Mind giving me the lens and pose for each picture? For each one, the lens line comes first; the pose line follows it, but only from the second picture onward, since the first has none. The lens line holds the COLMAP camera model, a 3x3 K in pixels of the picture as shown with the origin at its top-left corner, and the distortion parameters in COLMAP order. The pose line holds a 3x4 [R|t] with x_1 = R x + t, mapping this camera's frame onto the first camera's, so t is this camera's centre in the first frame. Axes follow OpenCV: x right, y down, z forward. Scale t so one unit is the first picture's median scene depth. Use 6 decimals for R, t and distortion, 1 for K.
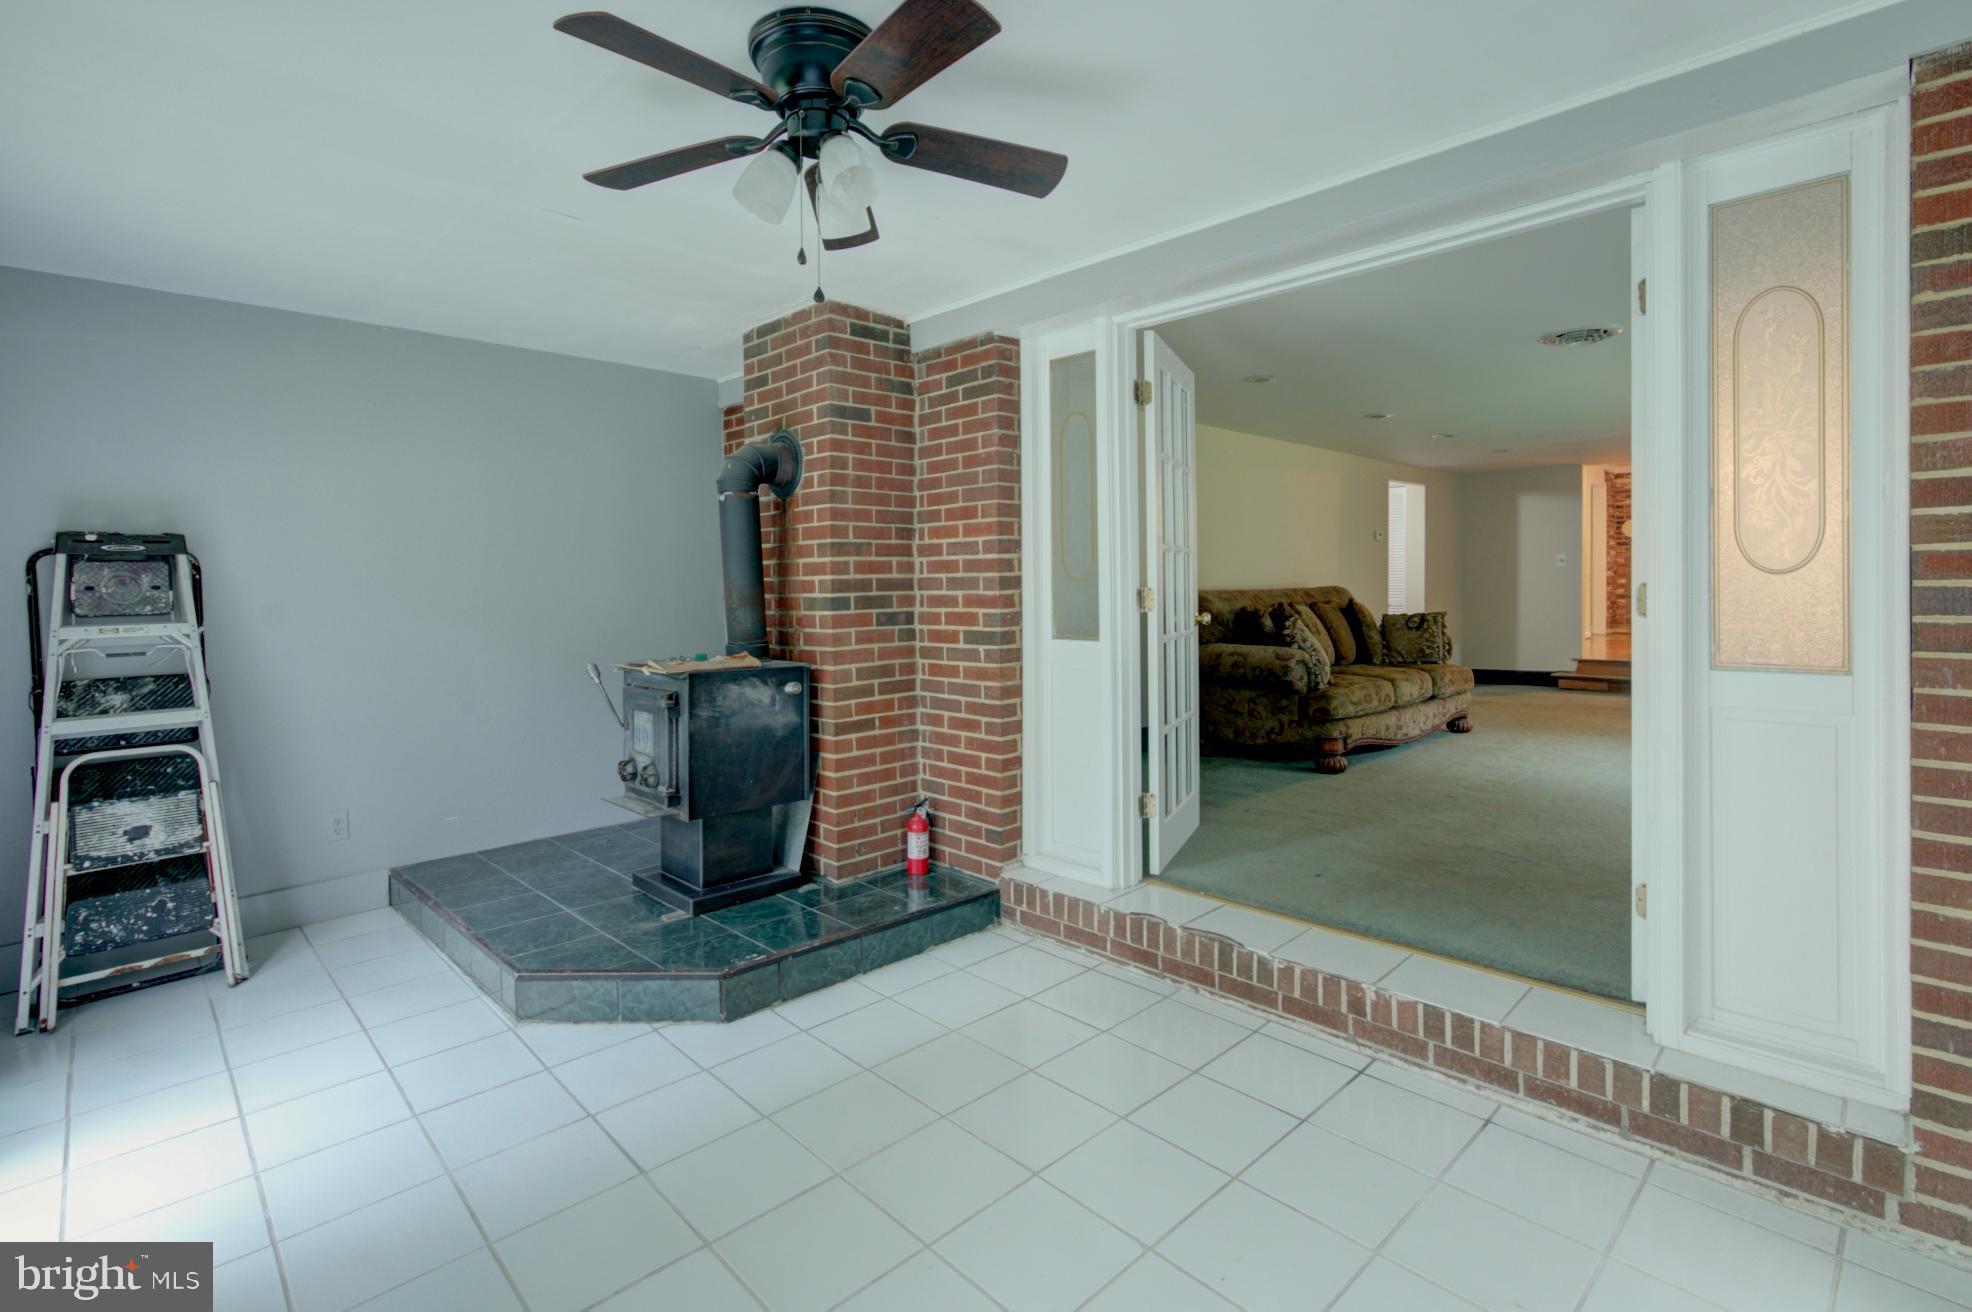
lens RADIAL K [[940.5, 0, 950.9], [0, 940.5, 591.3], [0, 0, 1]] dist [0.002329, 0.001586]
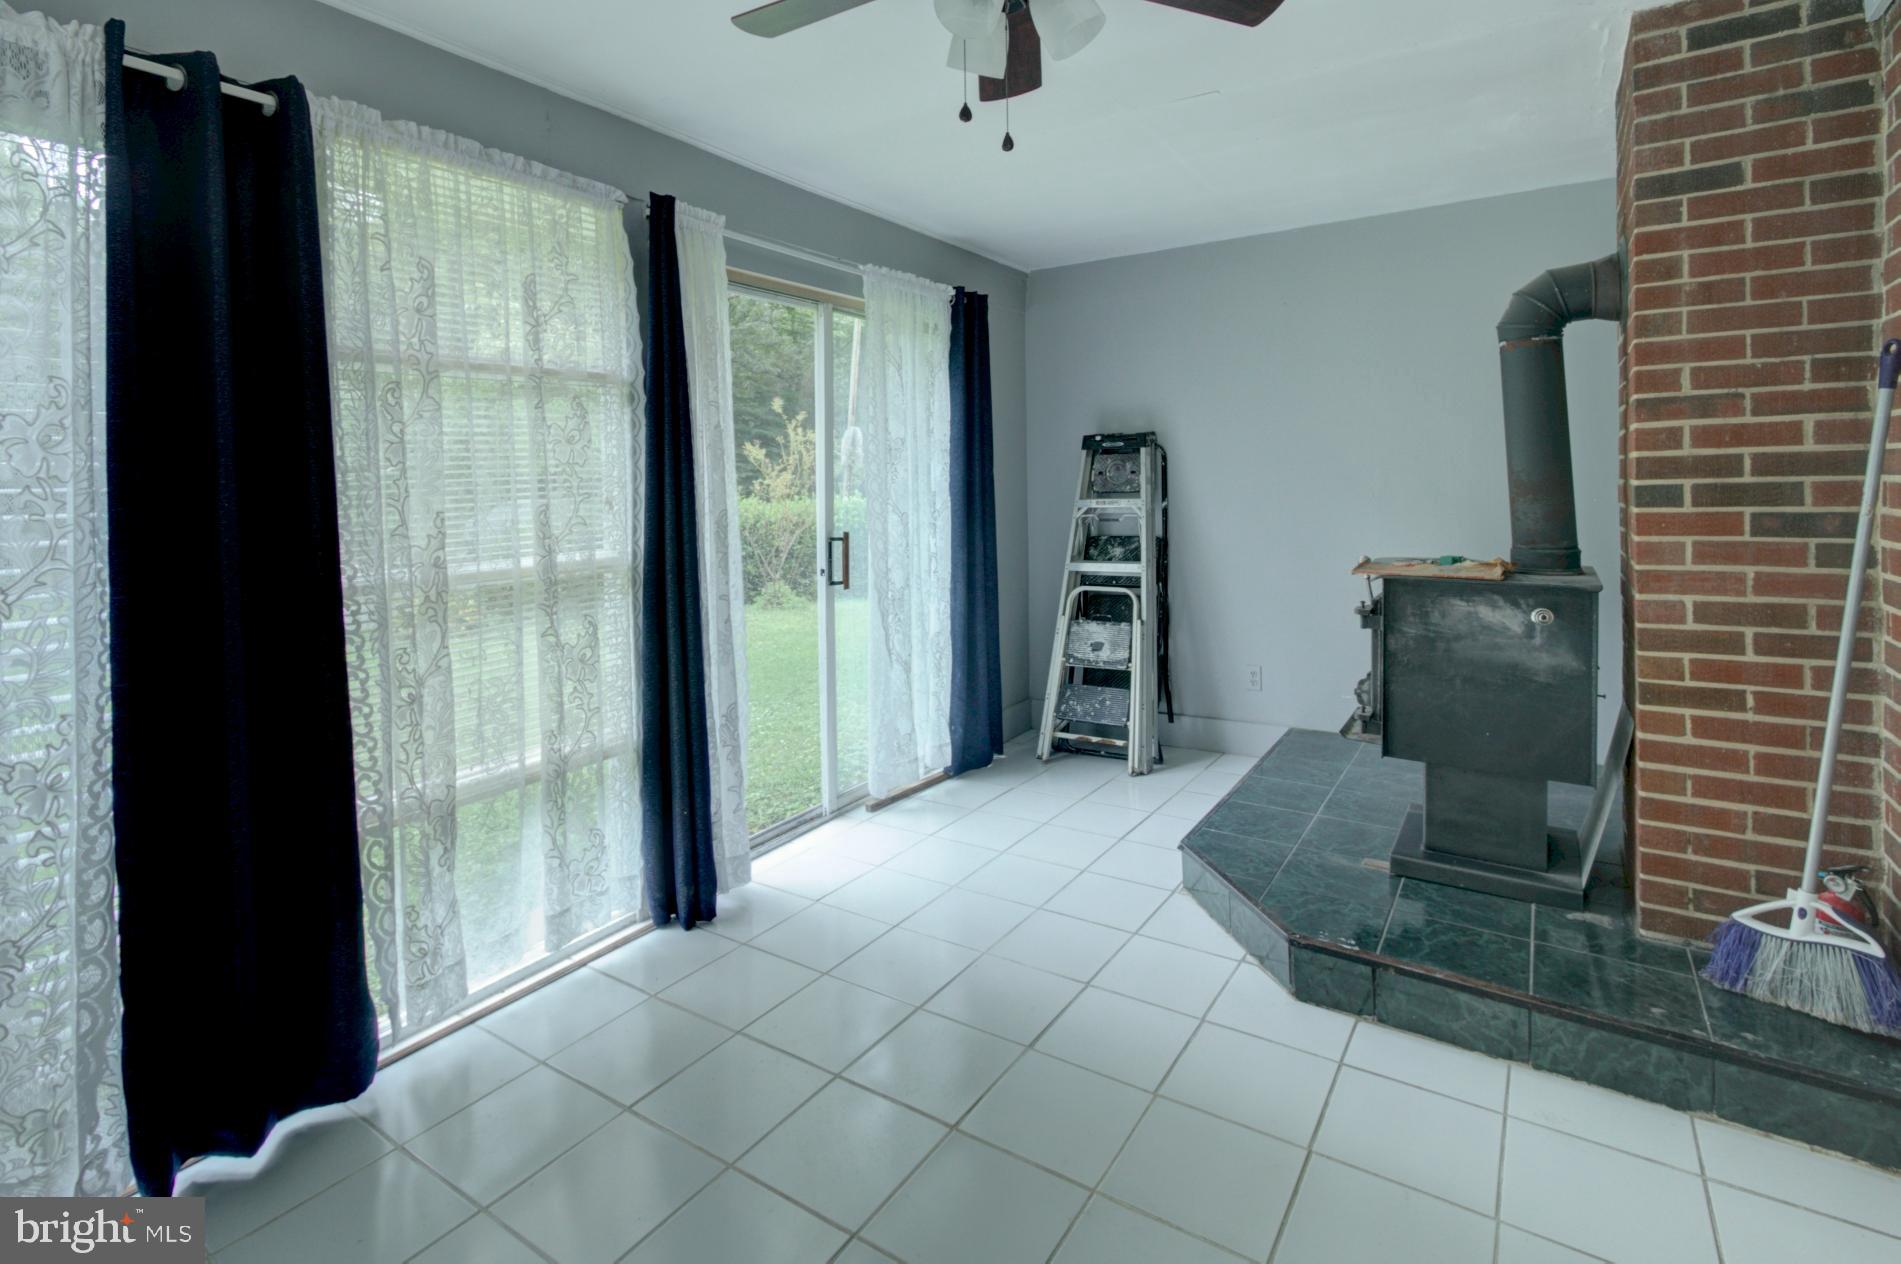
lens RADIAL K [[906.7, 0, 966.2], [0, 906.7, 498.1], [0, 0, 1]] dist [0.002329, 0.001586]
pose [[0.263120, 0.026370, -0.964403, 0.367305], [0.008829, 0.999519, 0.029740, -0.007834], [0.964723, -0.016340, 0.262761, 0.424951]]
